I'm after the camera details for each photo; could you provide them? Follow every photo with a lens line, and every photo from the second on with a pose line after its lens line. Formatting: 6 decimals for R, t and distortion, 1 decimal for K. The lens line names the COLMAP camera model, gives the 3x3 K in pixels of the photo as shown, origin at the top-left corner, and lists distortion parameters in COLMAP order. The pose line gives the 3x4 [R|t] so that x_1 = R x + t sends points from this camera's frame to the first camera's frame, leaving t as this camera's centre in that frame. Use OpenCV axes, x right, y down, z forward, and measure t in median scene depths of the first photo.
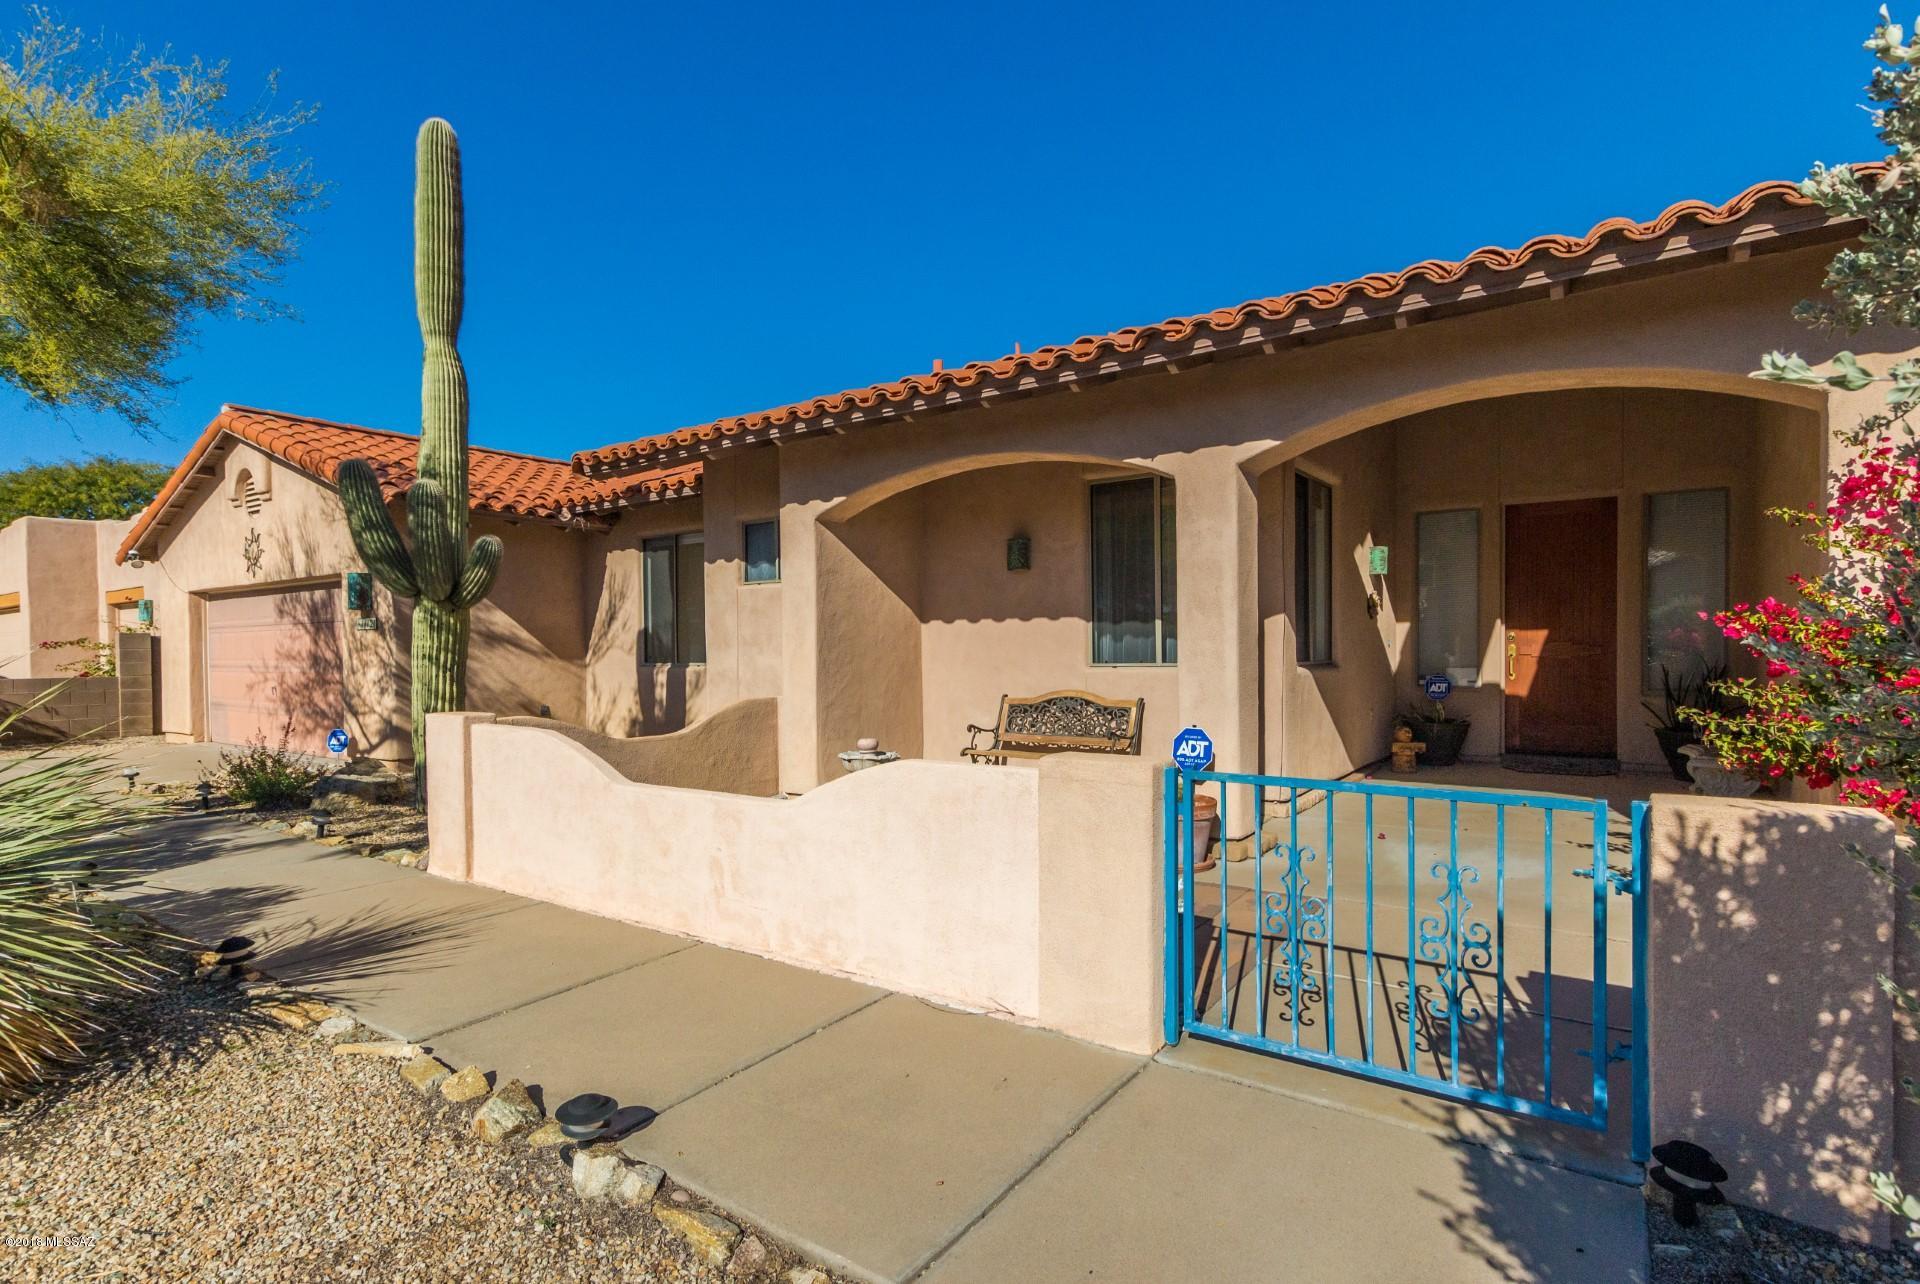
lens RADIAL K [[891.9, 0, 955.8], [0, 891.9, 654.0], [0, 0, 1]] dist [-0.000574, -0.000273]
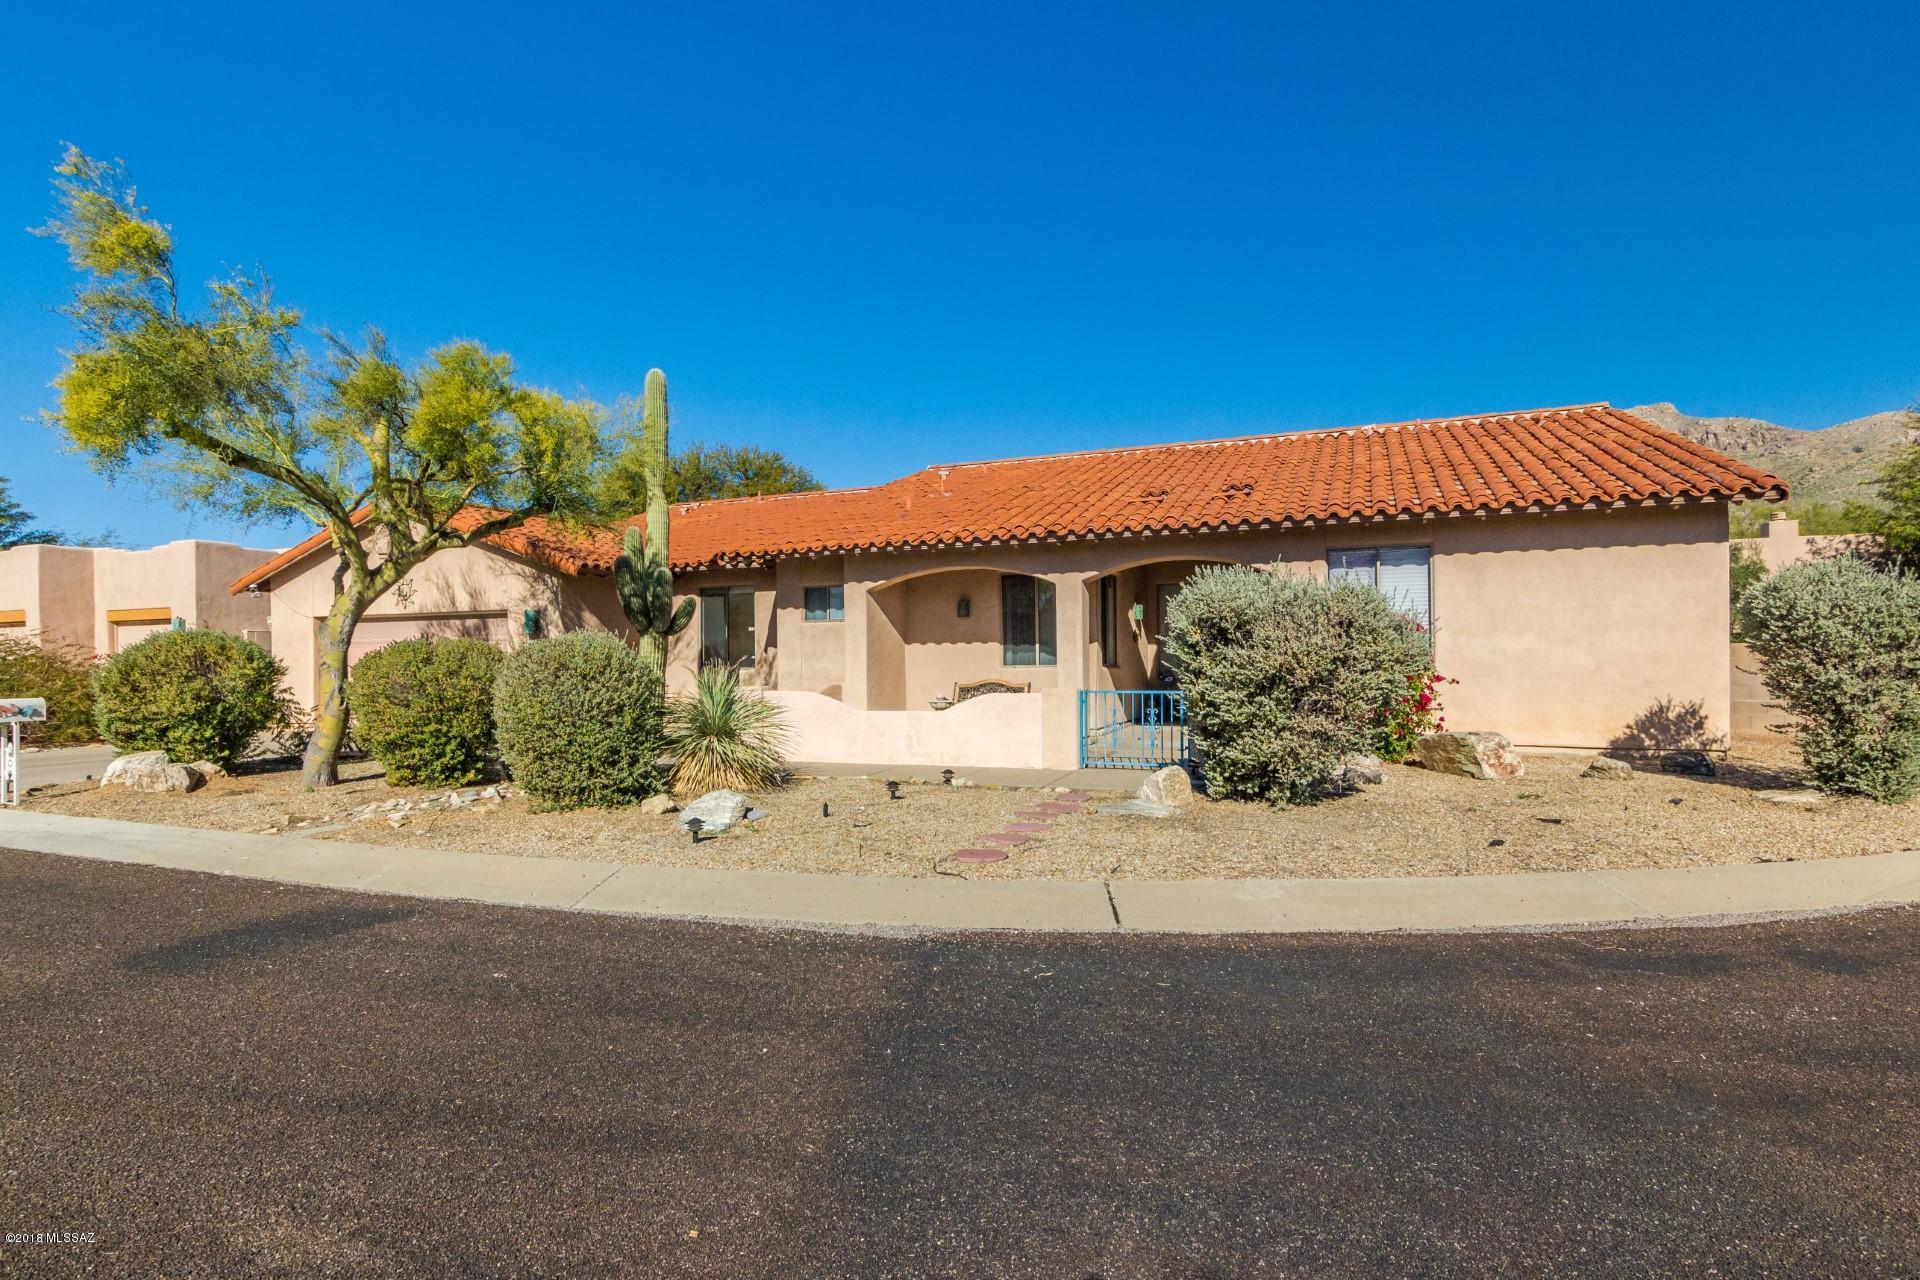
lens RADIAL K [[895.3, 0, 938.7], [0, 895.3, 657.2], [0, 0, 1]] dist [0.001636, -0.000683]
pose [[0.976692, 0.000290, 0.214646, -0.384381], [0.002352, 0.999925, -0.012049, 0.014295], [-0.214634, 0.012273, 0.976618, -0.842324]]
